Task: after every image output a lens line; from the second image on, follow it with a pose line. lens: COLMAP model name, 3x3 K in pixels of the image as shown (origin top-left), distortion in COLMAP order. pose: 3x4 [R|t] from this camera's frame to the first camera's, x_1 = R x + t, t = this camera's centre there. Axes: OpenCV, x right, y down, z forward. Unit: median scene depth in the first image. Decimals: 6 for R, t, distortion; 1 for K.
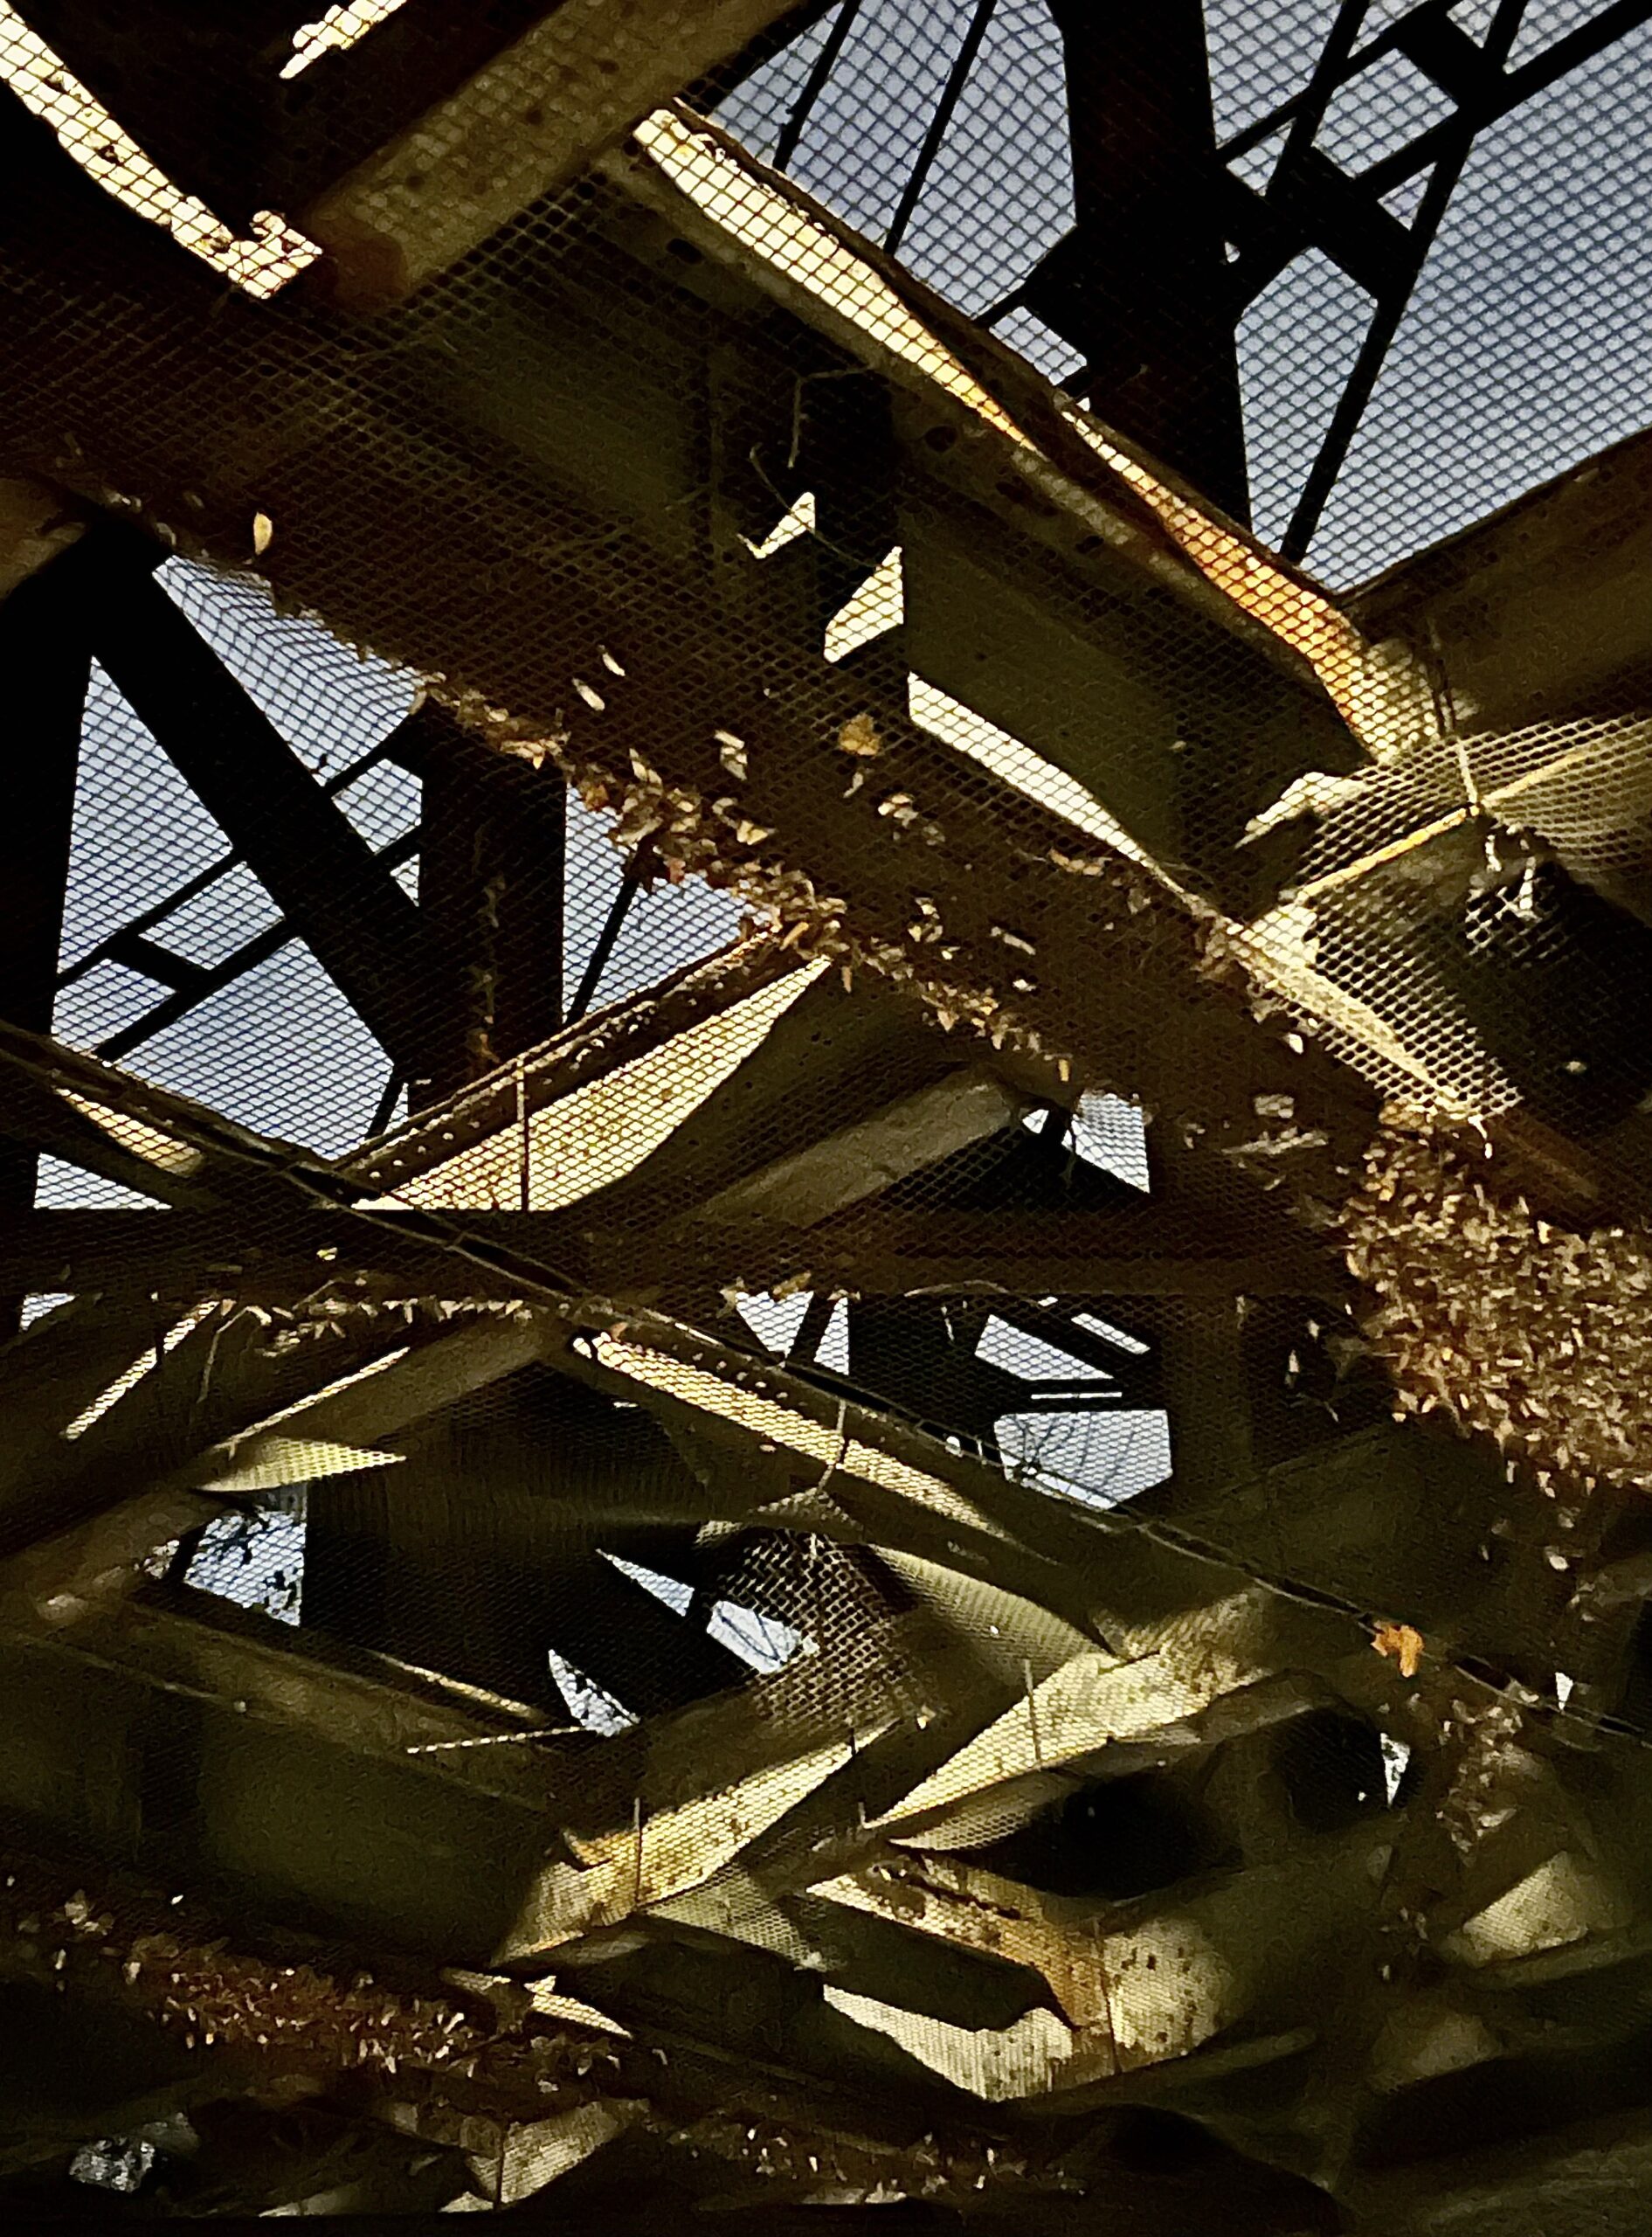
lens RADIAL K [[3642.3, 0, 826.0], [0, 3642.3, 1118.5], [0, 0, 1]] dist [0.253236, -0.965325]
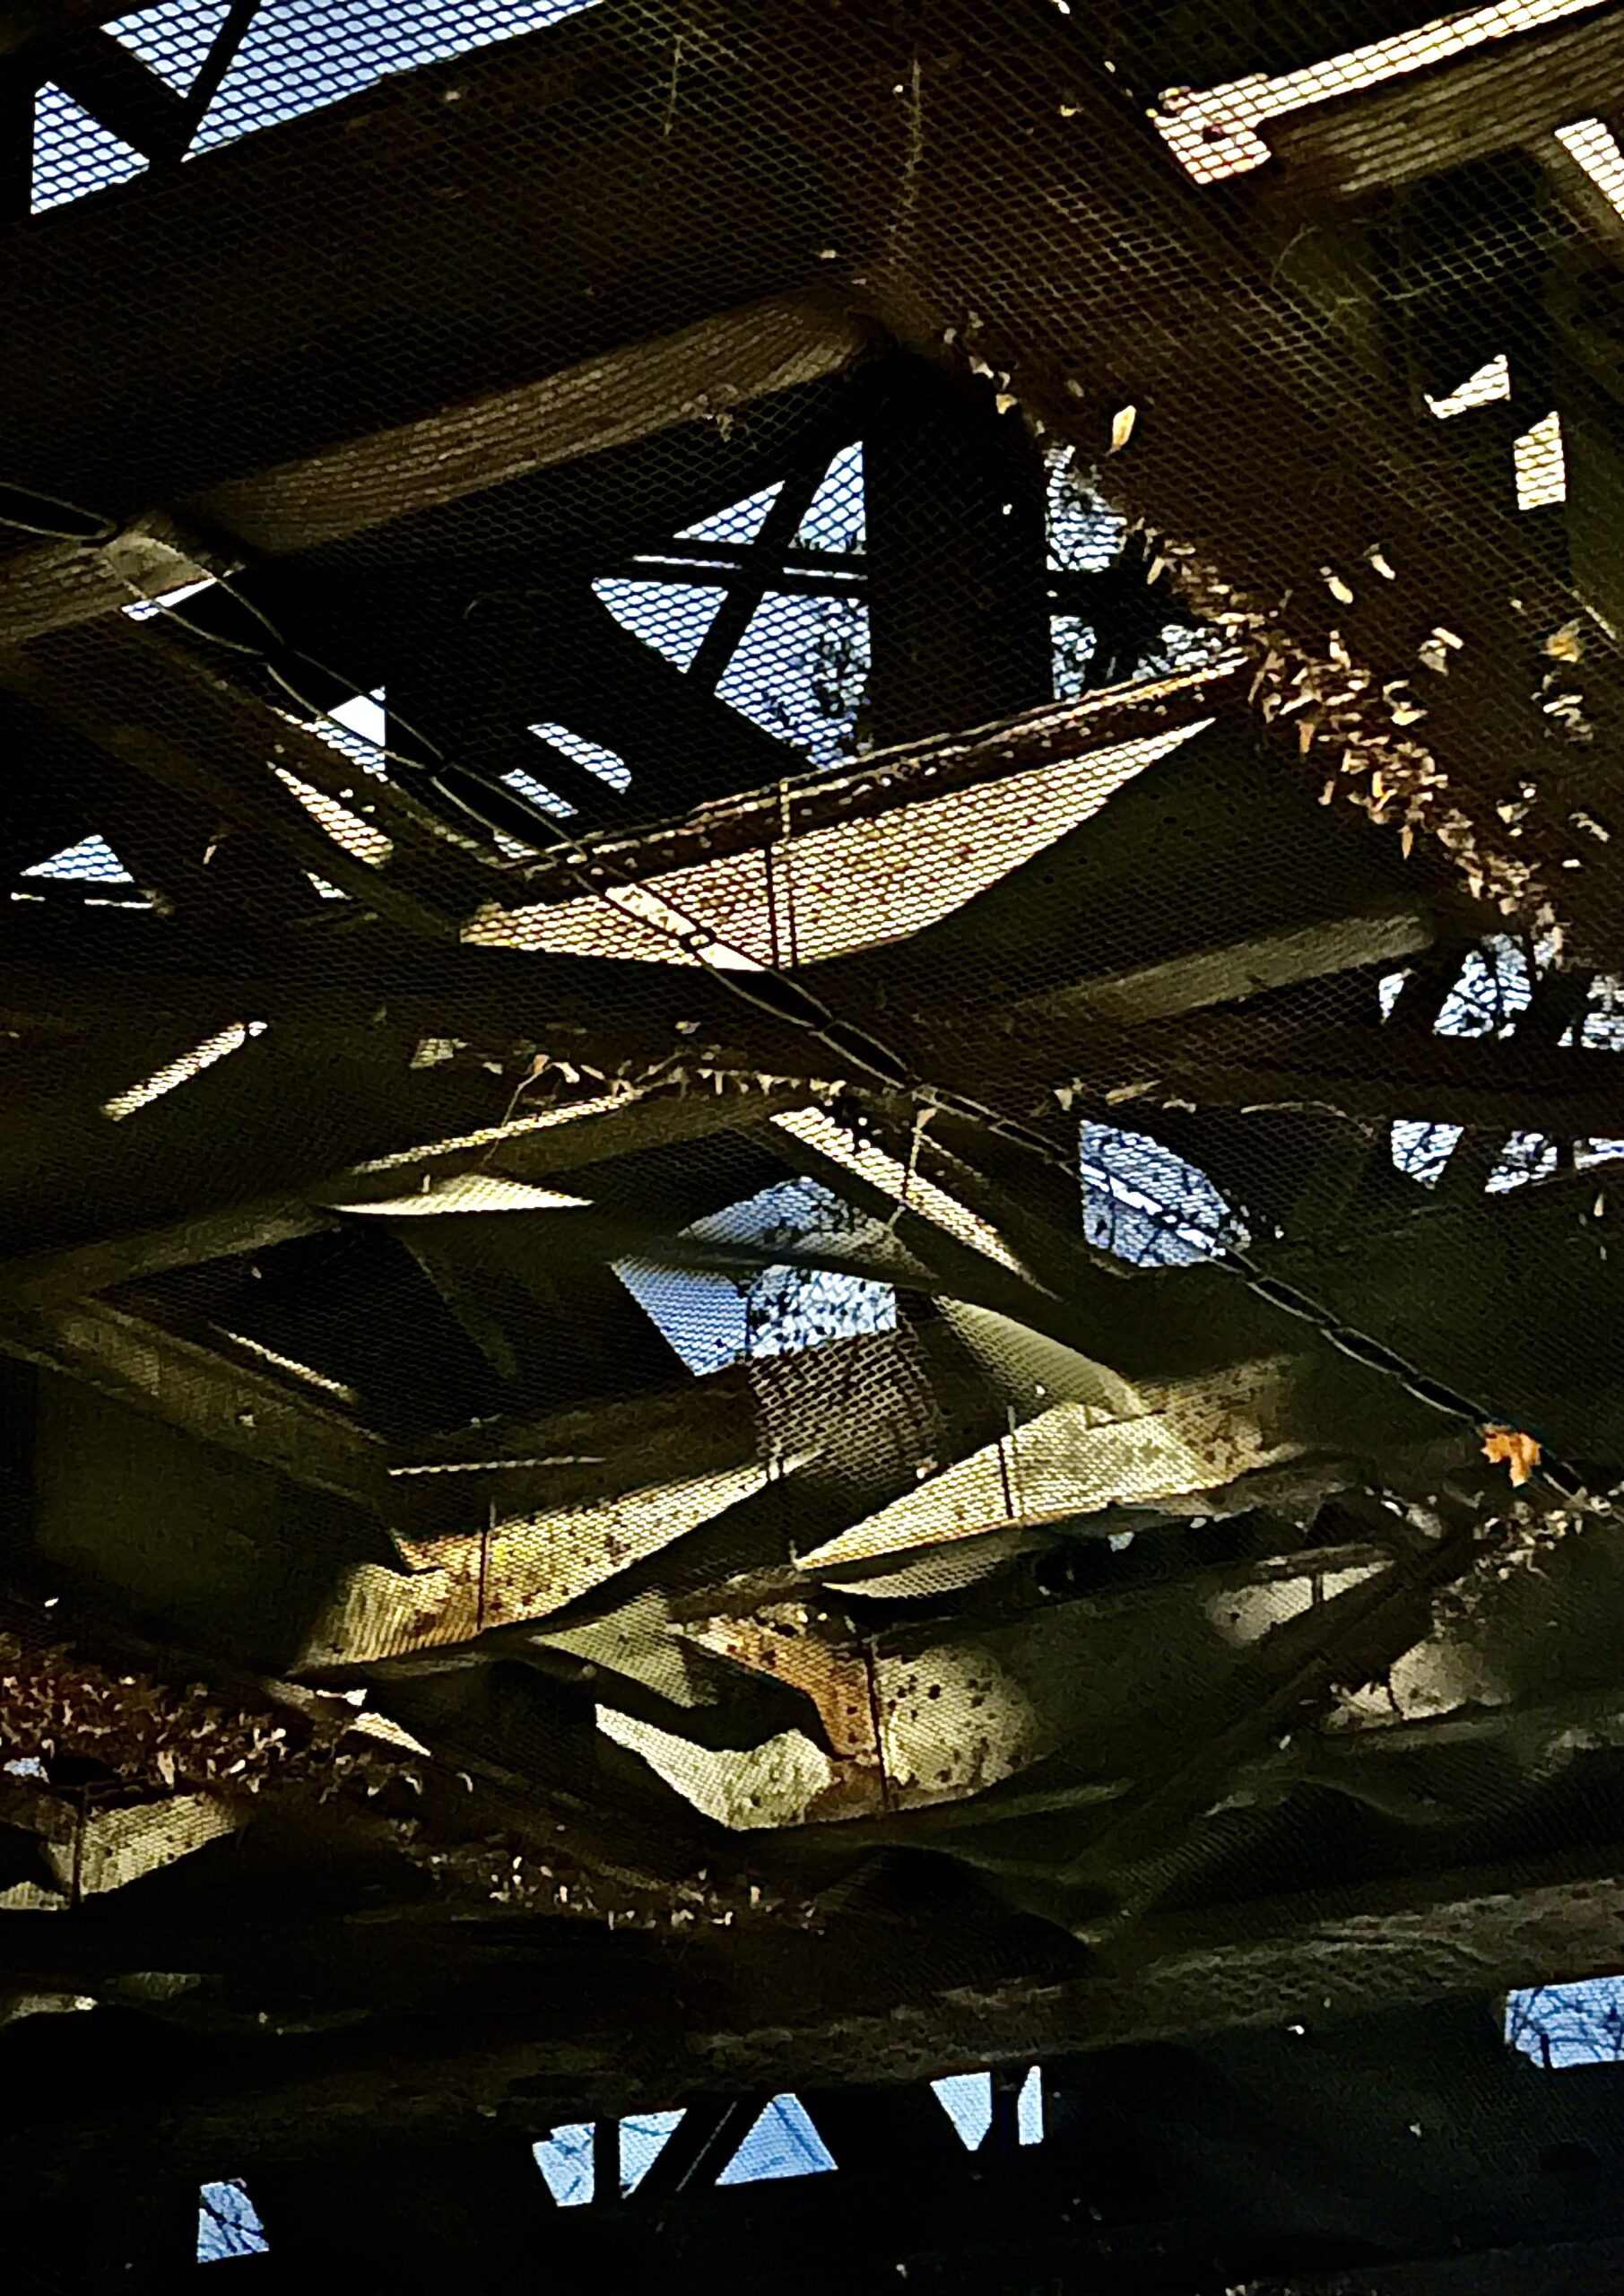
lens RADIAL K [[4724.4, 0, 812.0], [0, 4724.4, 1148.0], [0, 0, 1]] dist [0.186817, 0.028600]
pose [[0.973785, 0.084242, 0.211295, -0.249768], [-0.114561, 0.984116, 0.135612, -0.068807], [-0.196514, -0.156263, 0.967969, -0.111856]]
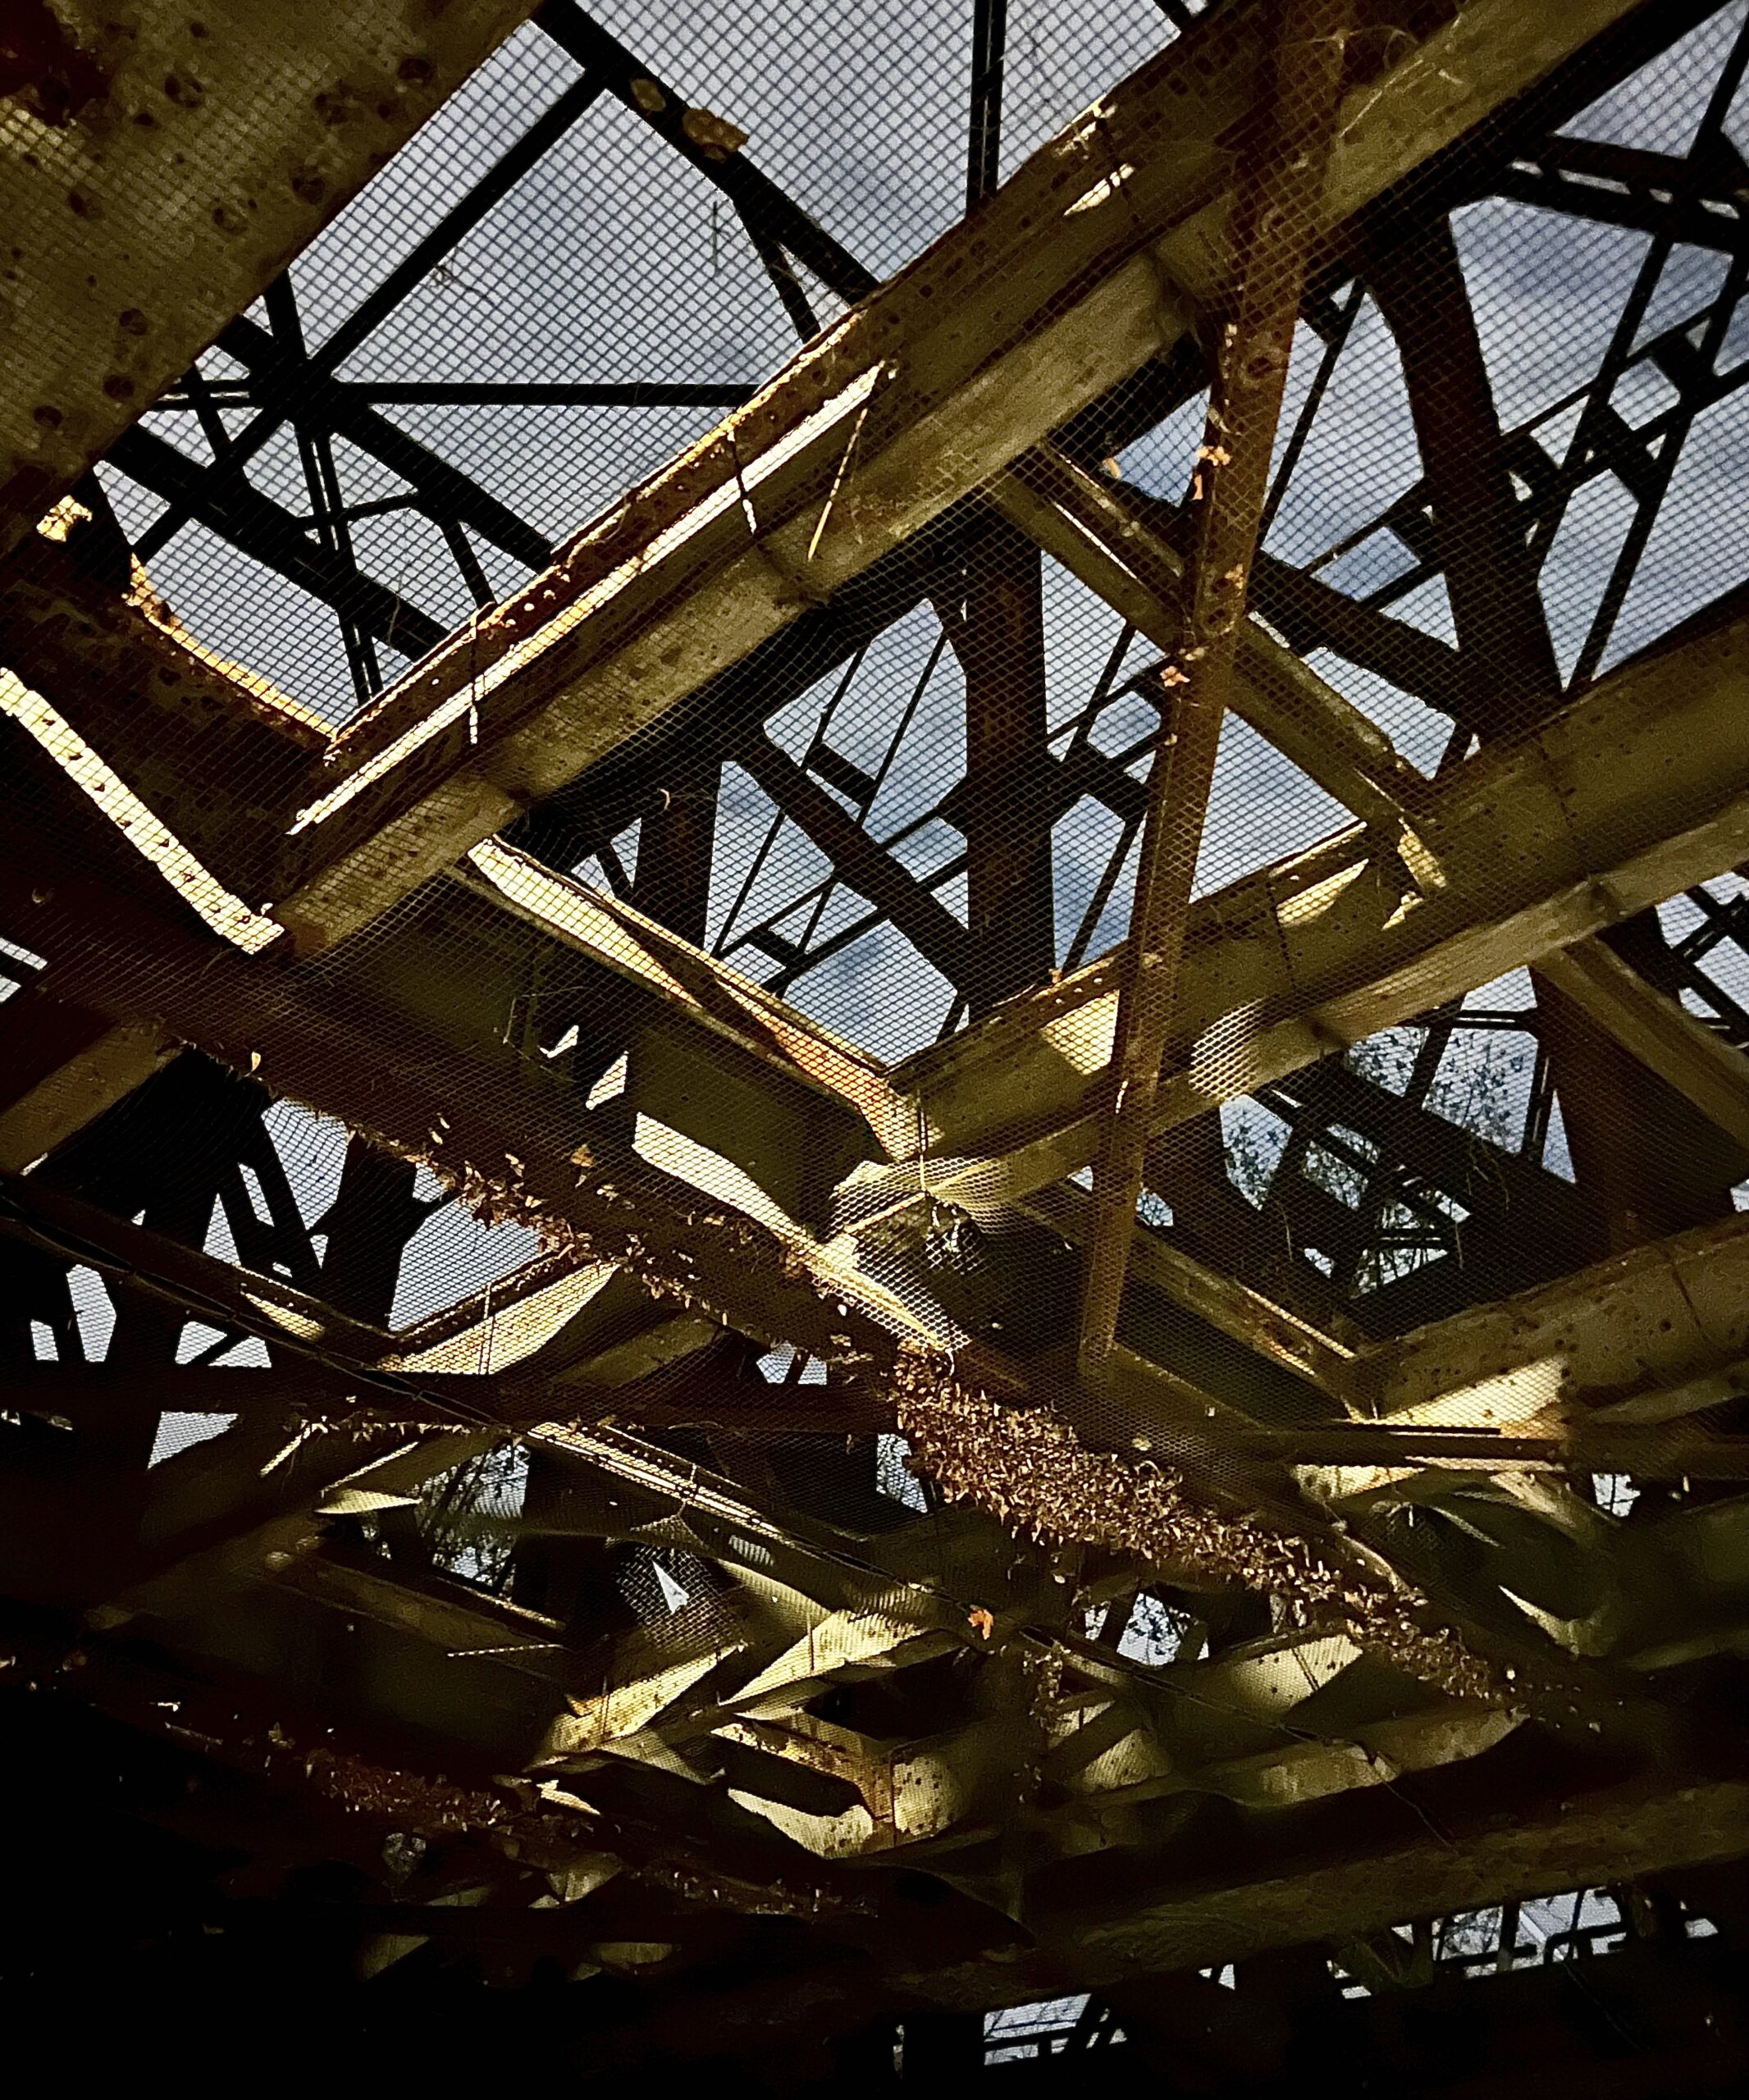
lens RADIAL K [[2073.2, 0, 813.2], [0, 2073.2, 907.4], [0, 0, 1]] dist [0.088091, -0.205689]
pose [[0.998144, 0.022204, -0.056712, 0.109875], [-0.030328, 0.988722, -0.146663, -0.044296], [0.052815, 0.148110, 0.987560, -0.060739]]
